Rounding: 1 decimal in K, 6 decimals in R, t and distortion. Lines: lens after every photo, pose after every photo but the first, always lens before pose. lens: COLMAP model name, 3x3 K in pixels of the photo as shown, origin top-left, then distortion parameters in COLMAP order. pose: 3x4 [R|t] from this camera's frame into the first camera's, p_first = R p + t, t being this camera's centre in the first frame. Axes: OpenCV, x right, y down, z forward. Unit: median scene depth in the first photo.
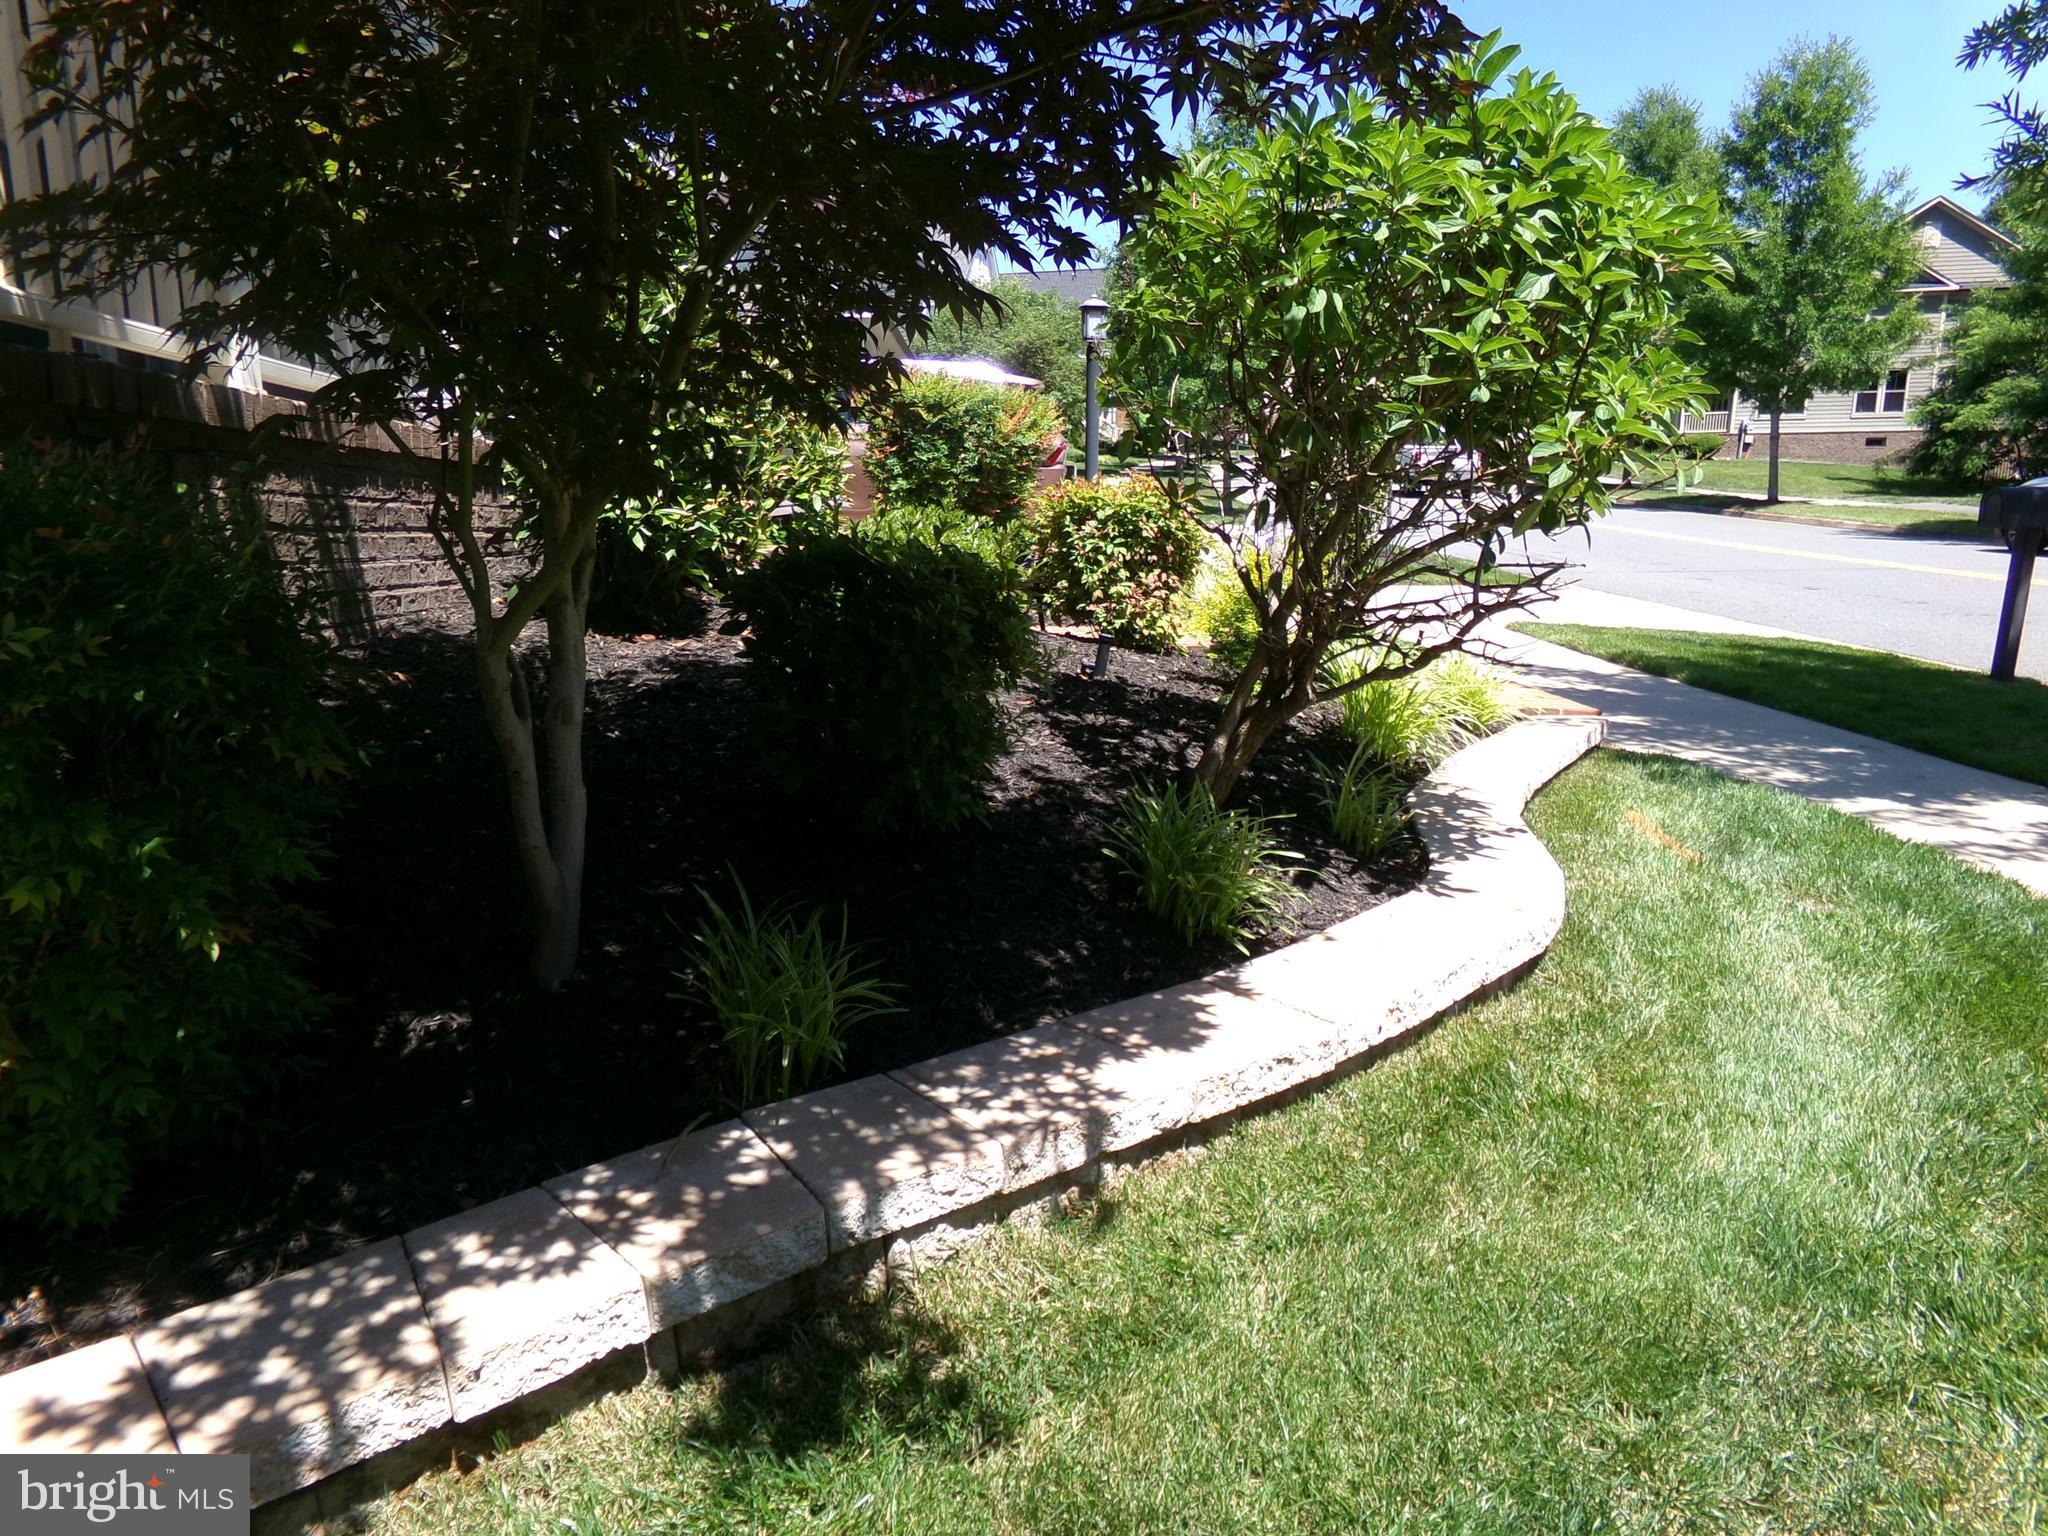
lens RADIAL K [[1381.2, 0, 989.3], [0, 1381.2, 772.2], [0, 0, 1]] dist [0.004883, 0.006490]
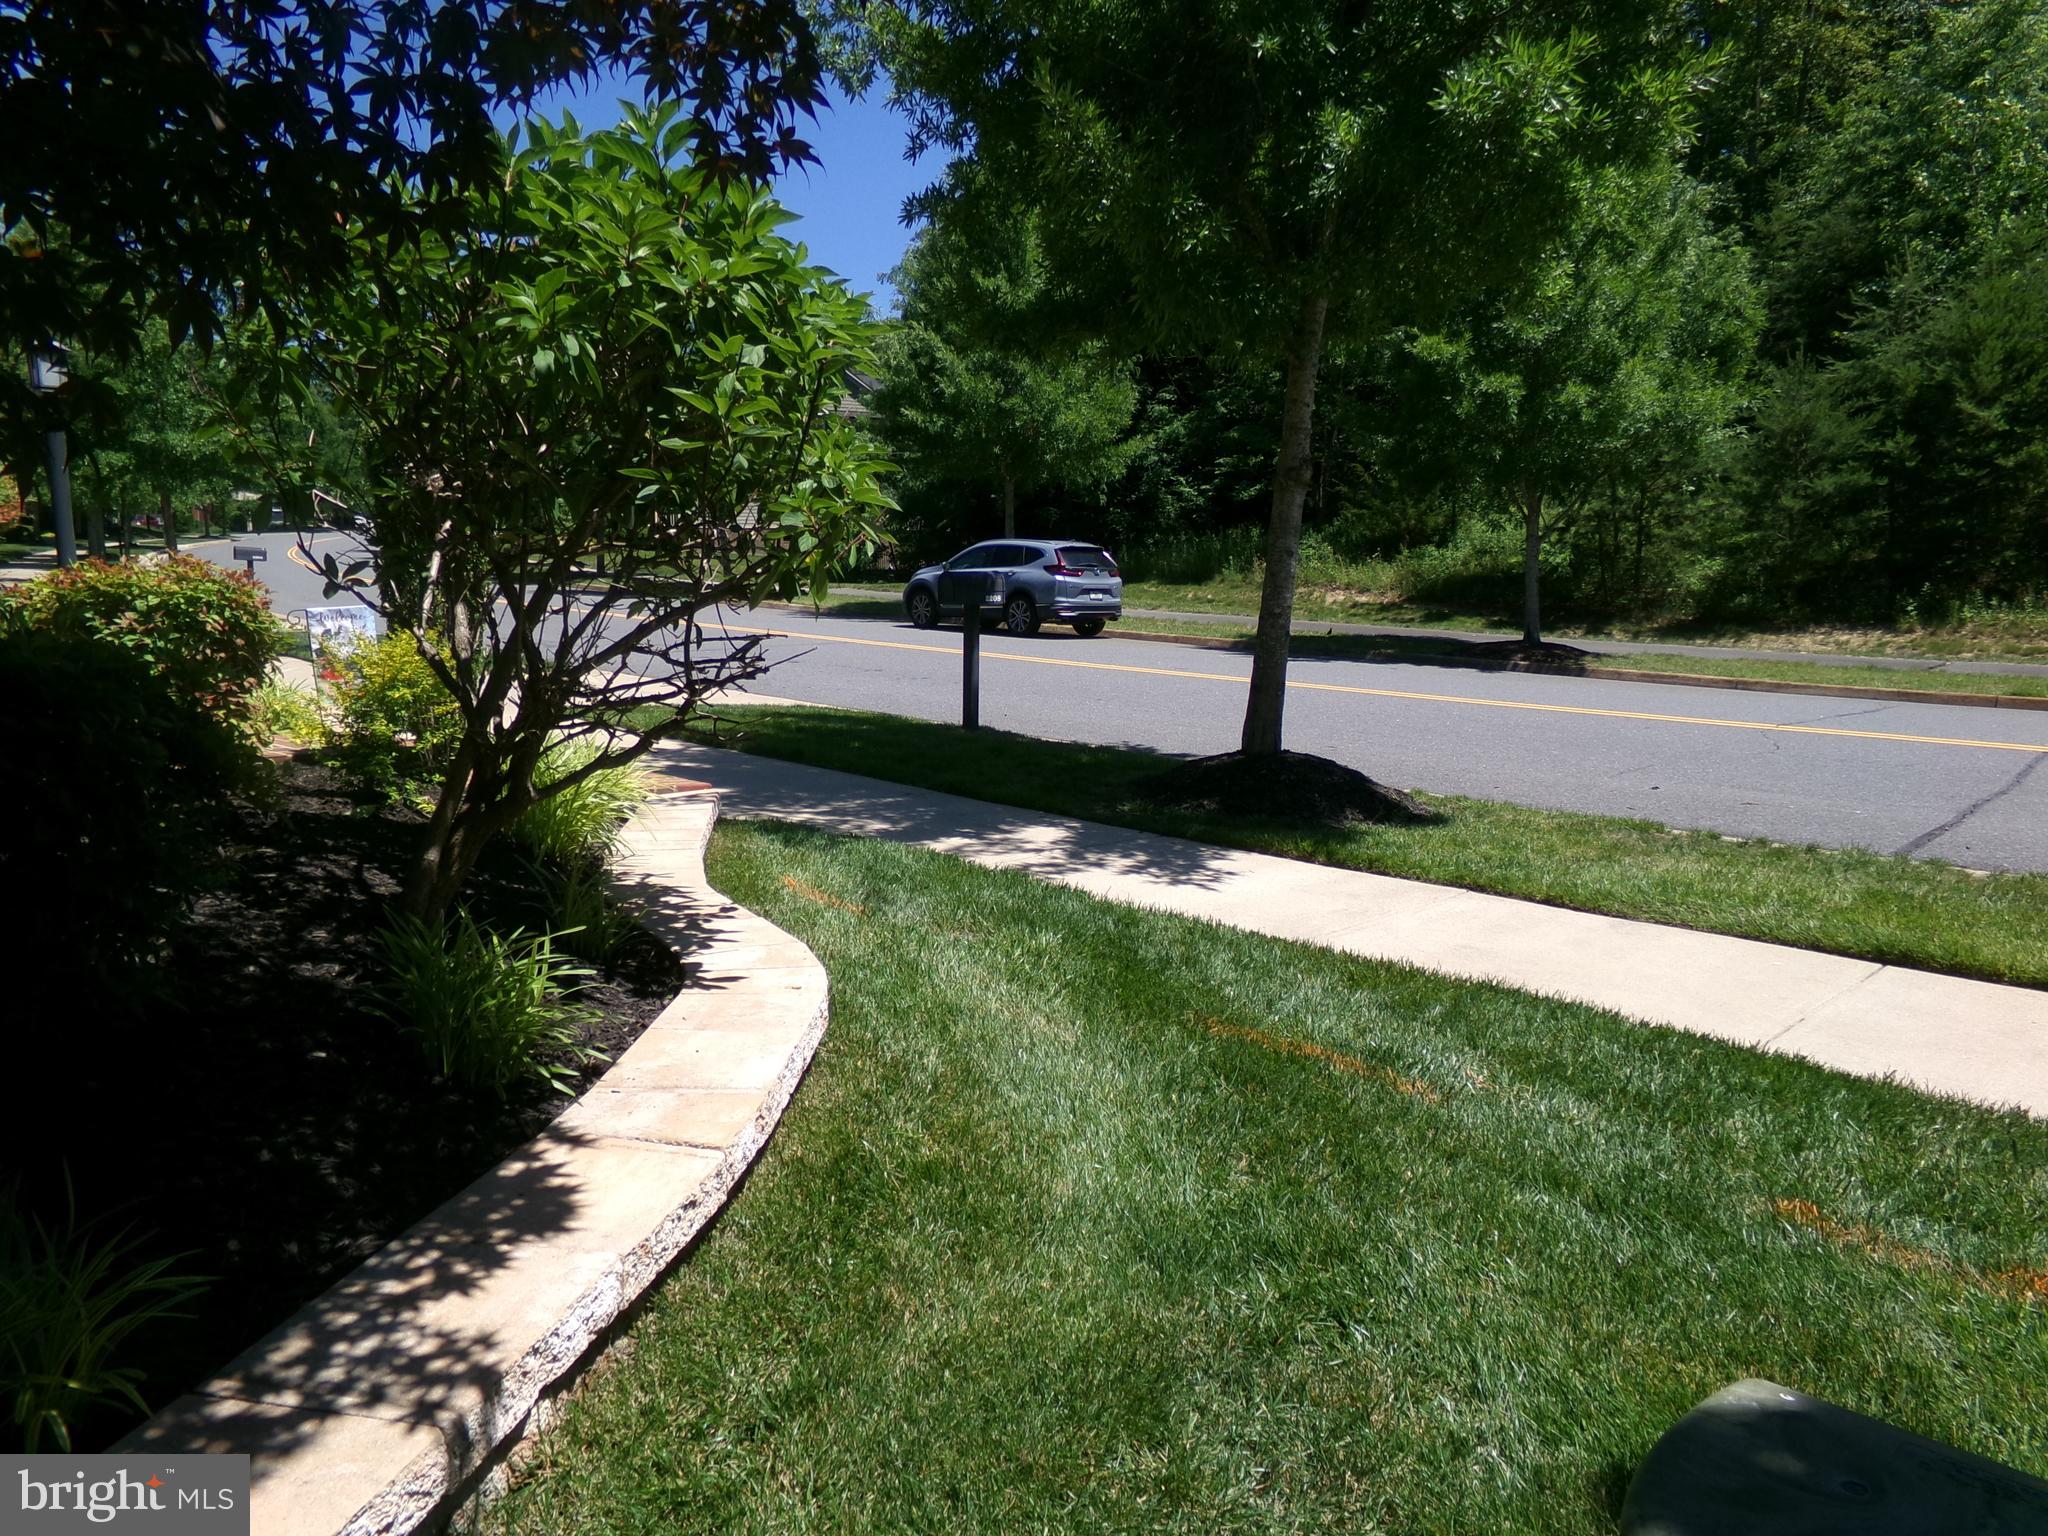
lens RADIAL K [[1429.8, 0, 996.1], [0, 1429.8, 769.9], [0, 0, 1]] dist [-0.100421, 0.189319]
pose [[0.776511, -0.092895, 0.623219, -0.088704], [0.135472, 0.990556, -0.021144, -0.008939], [-0.615369, 0.100847, 0.781762, 0.087039]]
